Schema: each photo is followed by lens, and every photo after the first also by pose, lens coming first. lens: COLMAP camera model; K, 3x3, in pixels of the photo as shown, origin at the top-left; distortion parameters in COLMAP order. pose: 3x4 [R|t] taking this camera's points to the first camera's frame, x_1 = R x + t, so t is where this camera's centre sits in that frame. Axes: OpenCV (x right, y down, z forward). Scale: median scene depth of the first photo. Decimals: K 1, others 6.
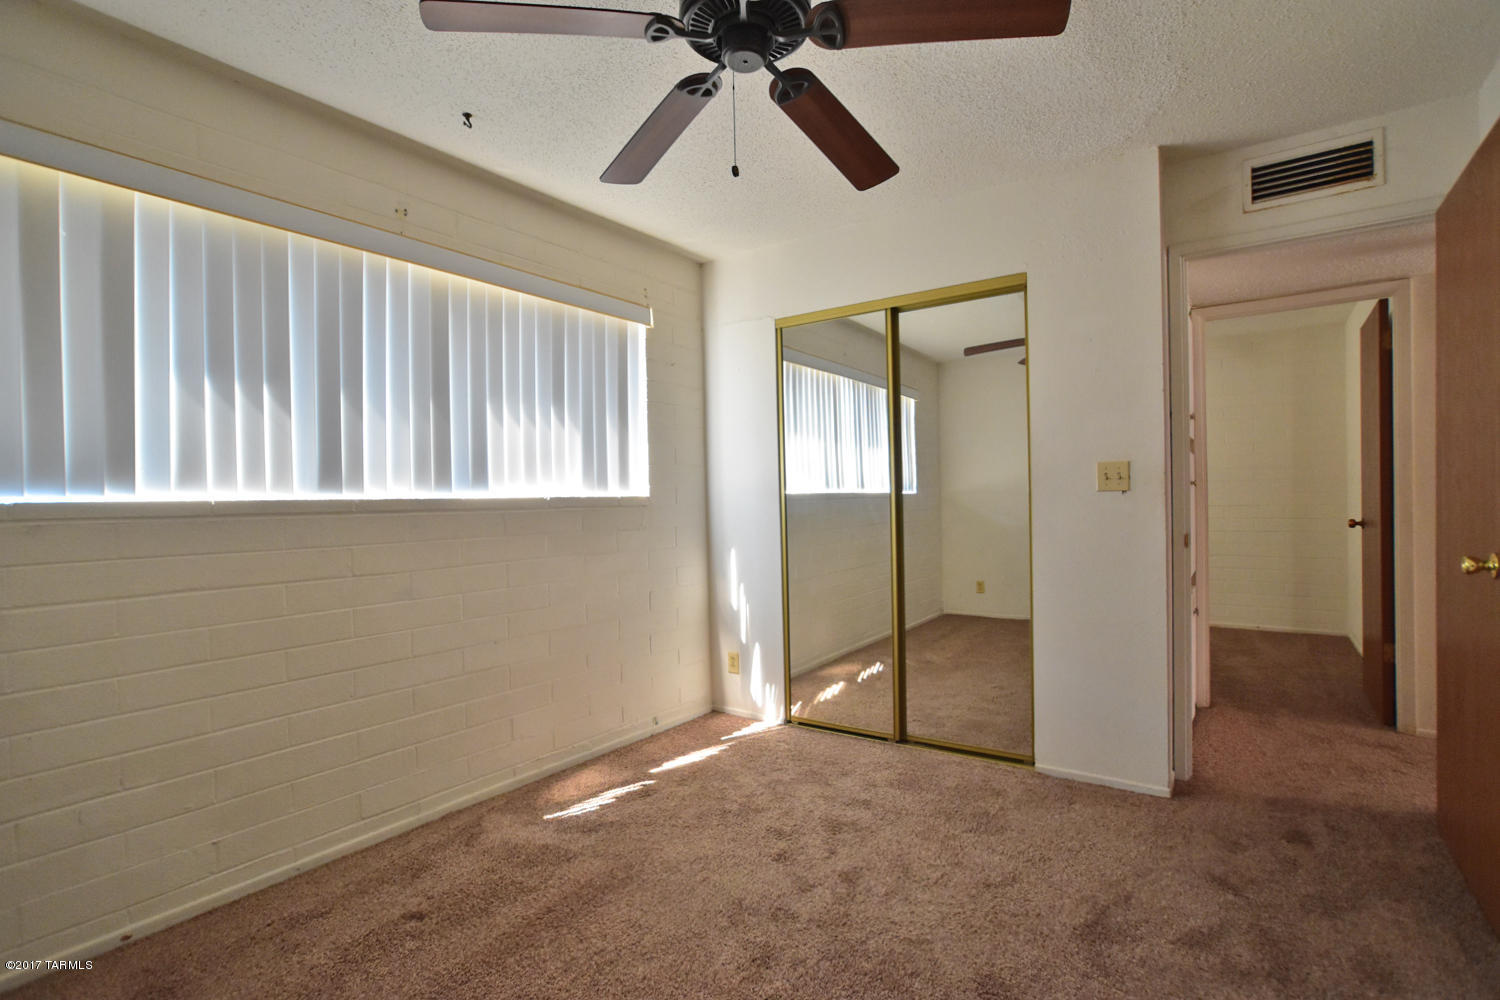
lens RADIAL K [[704.3, 0, 753.9], [0, 704.3, 497.4], [0, 0, 1]] dist [0.012002, -0.000507]
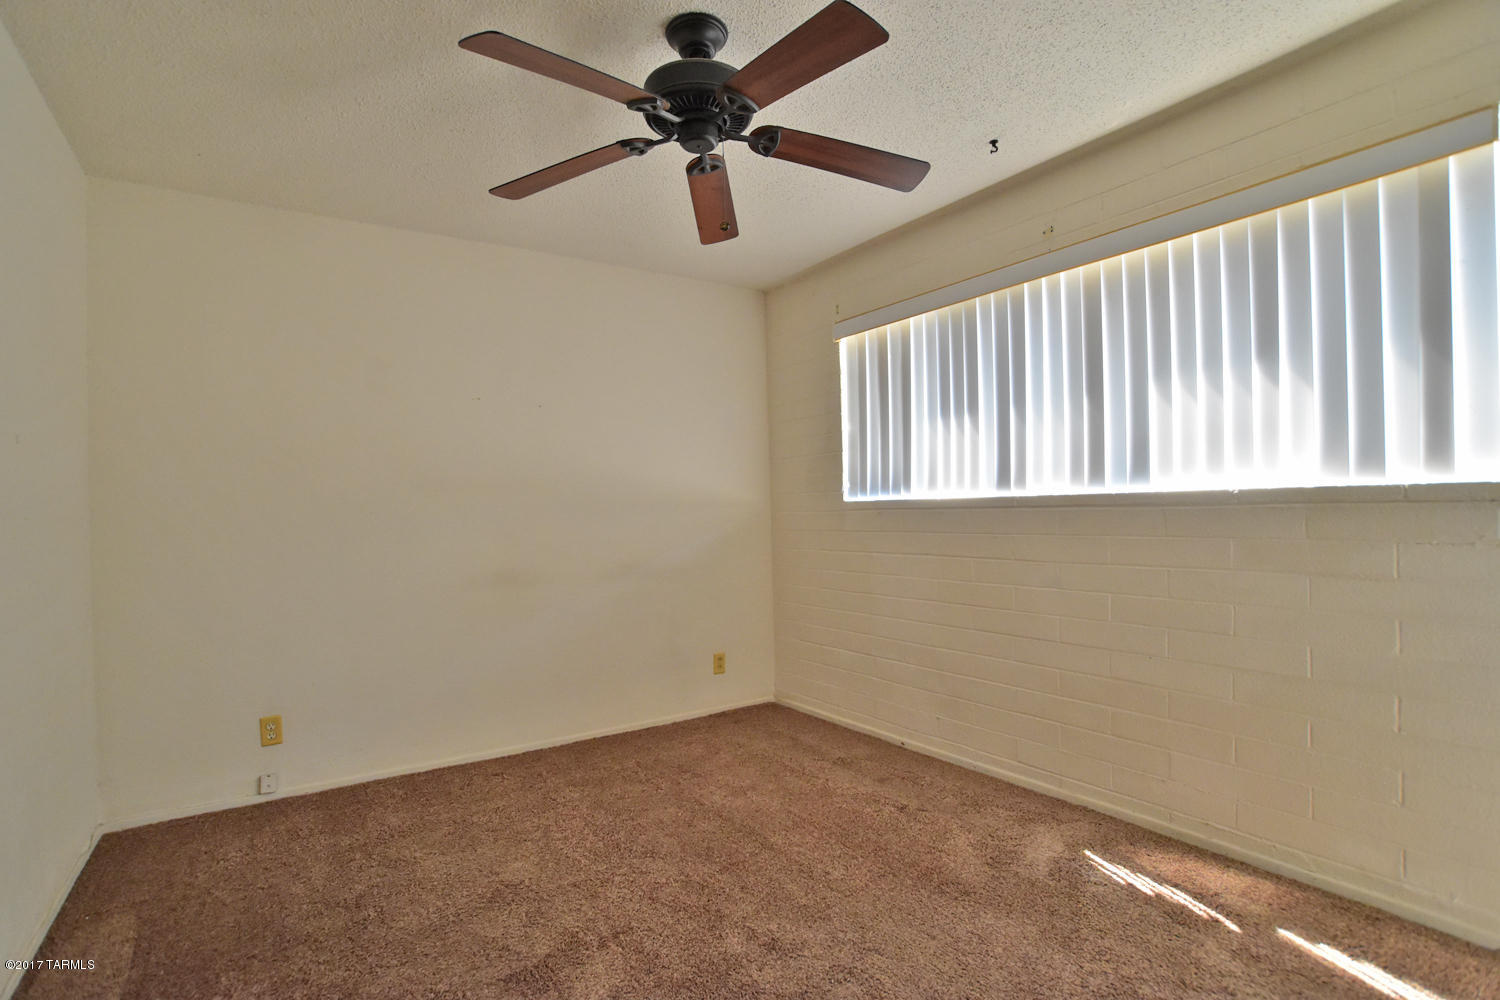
lens RADIAL K [[754.9, 0, 787.4], [0, 754.9, 497.0], [0, 0, 1]] dist [-0.057824, 0.032707]
pose [[-0.298879, 0.011308, -0.954224, 0.680458], [0.028461, 0.999591, 0.002931, -0.008936], [0.953867, -0.026283, -0.299078, 0.897443]]
